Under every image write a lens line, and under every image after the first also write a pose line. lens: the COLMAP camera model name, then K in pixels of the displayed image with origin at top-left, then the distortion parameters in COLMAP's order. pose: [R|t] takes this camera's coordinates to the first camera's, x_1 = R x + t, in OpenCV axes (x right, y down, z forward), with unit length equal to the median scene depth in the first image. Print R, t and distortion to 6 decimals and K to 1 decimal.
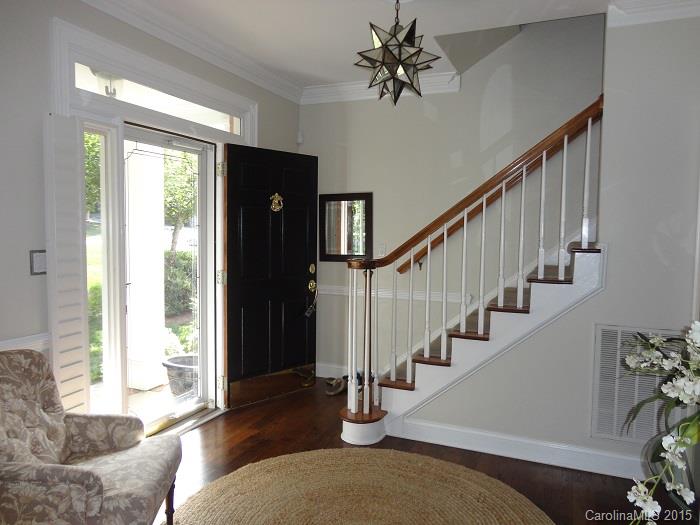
lens RADIAL K [[507.8, 0, 348.4], [0, 507.8, 258.5], [0, 0, 1]] dist [-0.034924, 0.036751]
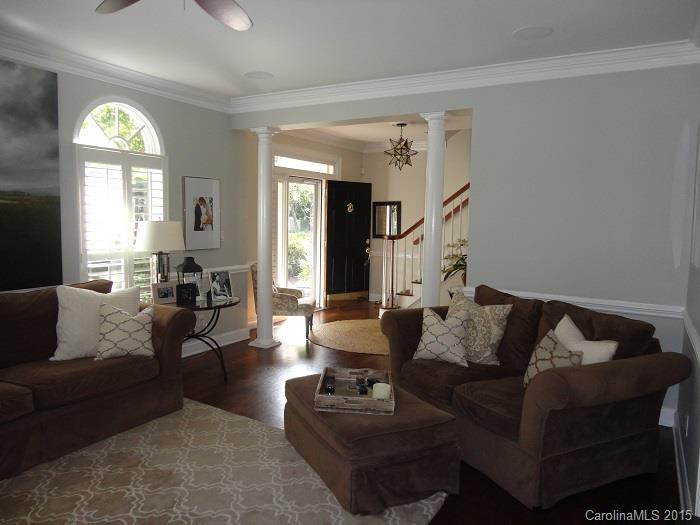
lens RADIAL K [[507.8, 0, 348.4], [0, 507.8, 258.5], [0, 0, 1]] dist [-0.034924, 0.036751]
pose [[0.991220, 0.018056, -0.130986, 0.120632], [-0.015448, 0.999662, 0.020898, 0.050119], [0.131319, -0.018691, 0.991164, -1.019857]]
